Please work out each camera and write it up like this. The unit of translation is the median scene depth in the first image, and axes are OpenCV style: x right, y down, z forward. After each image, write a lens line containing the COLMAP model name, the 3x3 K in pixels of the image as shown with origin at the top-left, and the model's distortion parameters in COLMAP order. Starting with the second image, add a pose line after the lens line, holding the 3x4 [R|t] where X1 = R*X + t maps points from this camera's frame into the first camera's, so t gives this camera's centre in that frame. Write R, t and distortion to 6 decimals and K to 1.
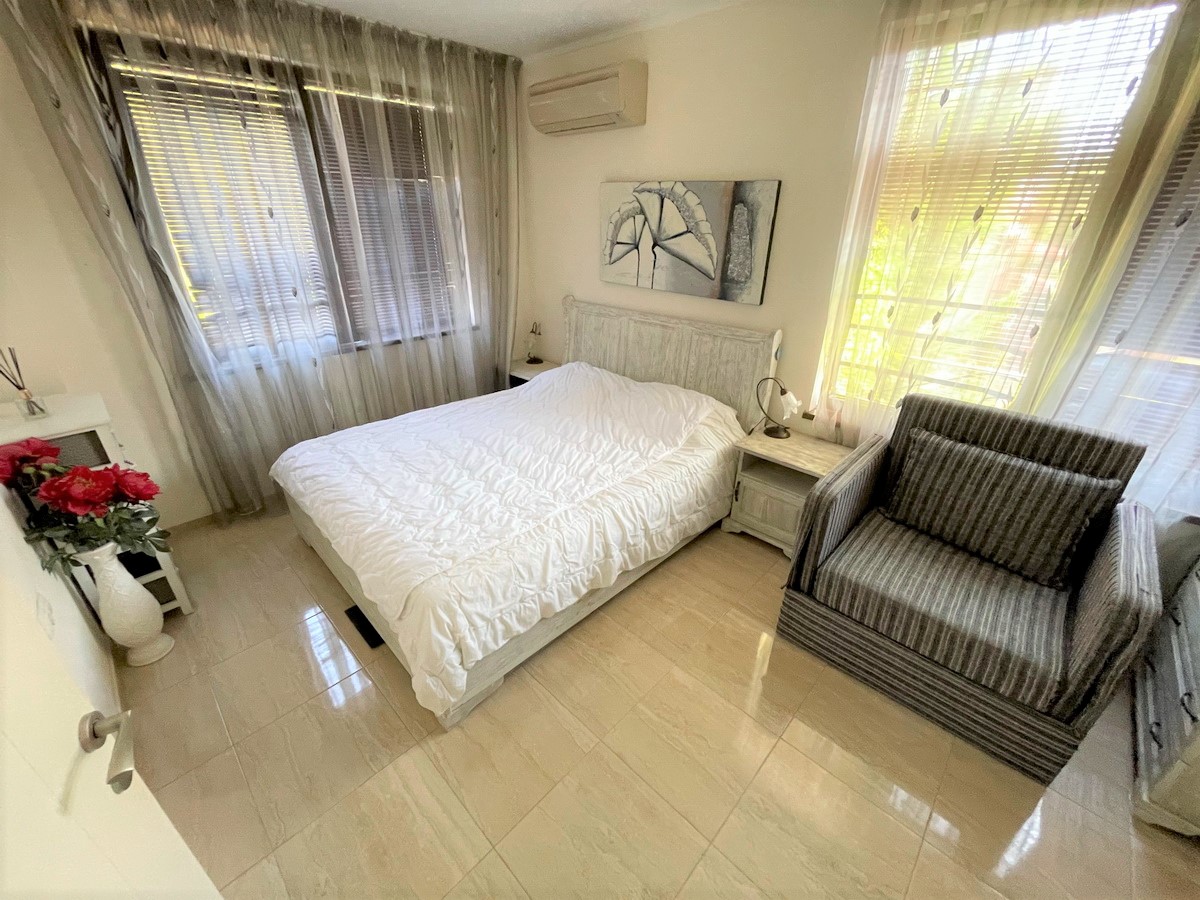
lens RADIAL K [[483.4, 0, 599.5], [0, 483.4, 450.0], [0, 0, 1]] dist [-0.002175, -0.000922]
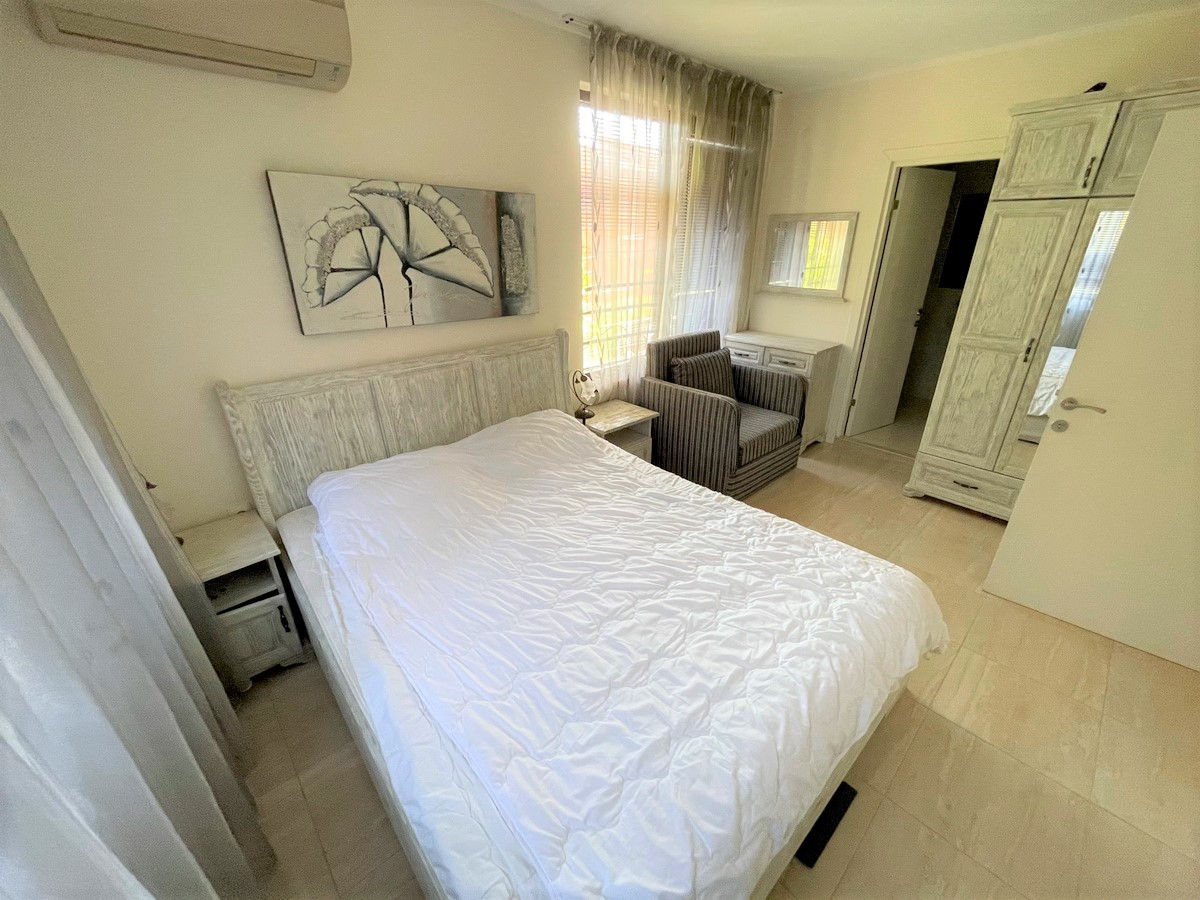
lens RADIAL K [[483.4, 0, 602.1], [0, 483.4, 450.9], [0, 0, 1]] dist [-0.002175, -0.000922]
pose [[0.061458, -0.410022, 0.910003, -0.696663], [0.443528, 0.827983, 0.343112, -0.331735], [-0.894151, 0.382525, 0.232742, 0.710221]]
